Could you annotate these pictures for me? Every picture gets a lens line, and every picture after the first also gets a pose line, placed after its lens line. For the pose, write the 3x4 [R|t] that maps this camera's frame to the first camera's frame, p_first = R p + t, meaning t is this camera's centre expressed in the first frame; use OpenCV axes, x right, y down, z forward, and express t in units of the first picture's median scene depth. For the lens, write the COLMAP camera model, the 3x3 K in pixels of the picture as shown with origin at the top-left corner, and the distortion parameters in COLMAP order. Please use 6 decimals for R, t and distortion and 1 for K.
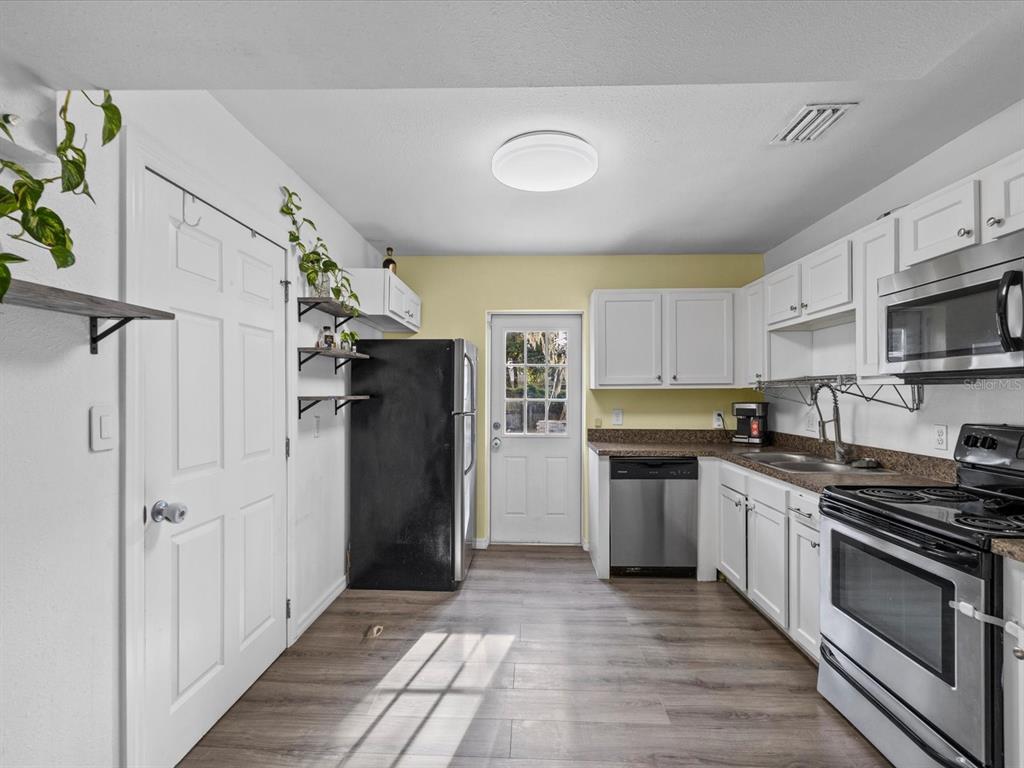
lens RADIAL K [[496.8, 0, 530.0], [0, 496.8, 389.5], [0, 0, 1]] dist [0.000752, 0.000046]
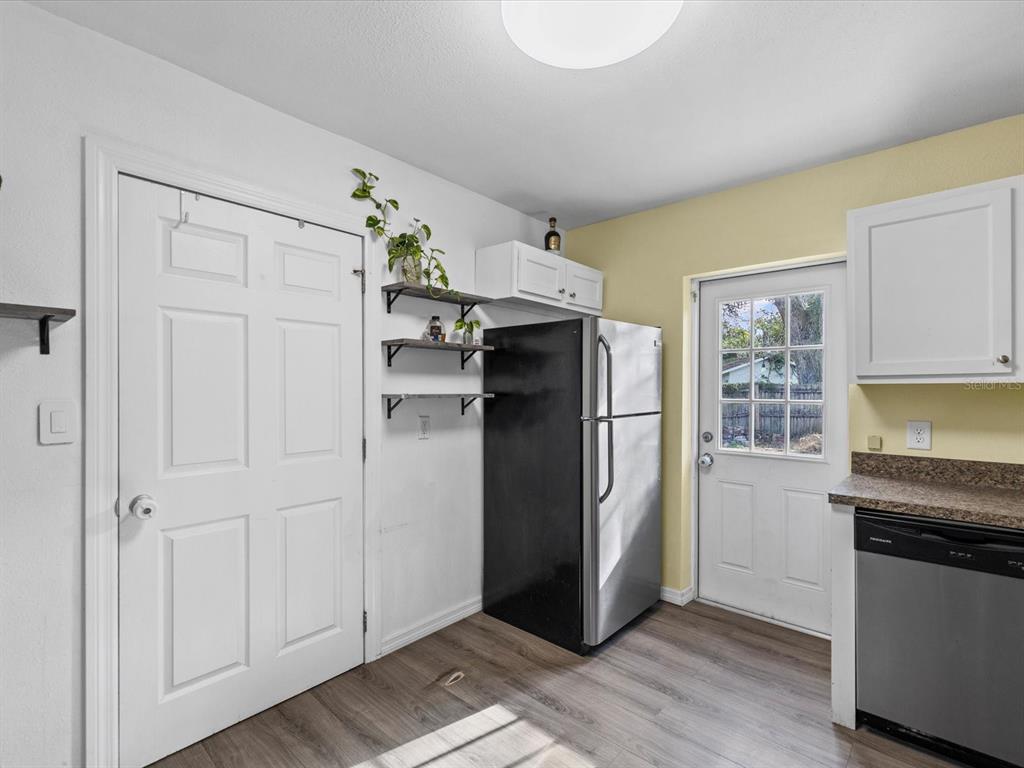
lens RADIAL K [[496.8, 0, 530.0], [0, 496.8, 389.5], [0, 0, 1]] dist [0.000752, 0.000046]
pose [[0.753267, 0.001232, -0.657714, 0.281332], [0.002811, 0.999983, 0.005093, 0.001270], [0.657709, -0.005685, 0.753251, 0.394288]]
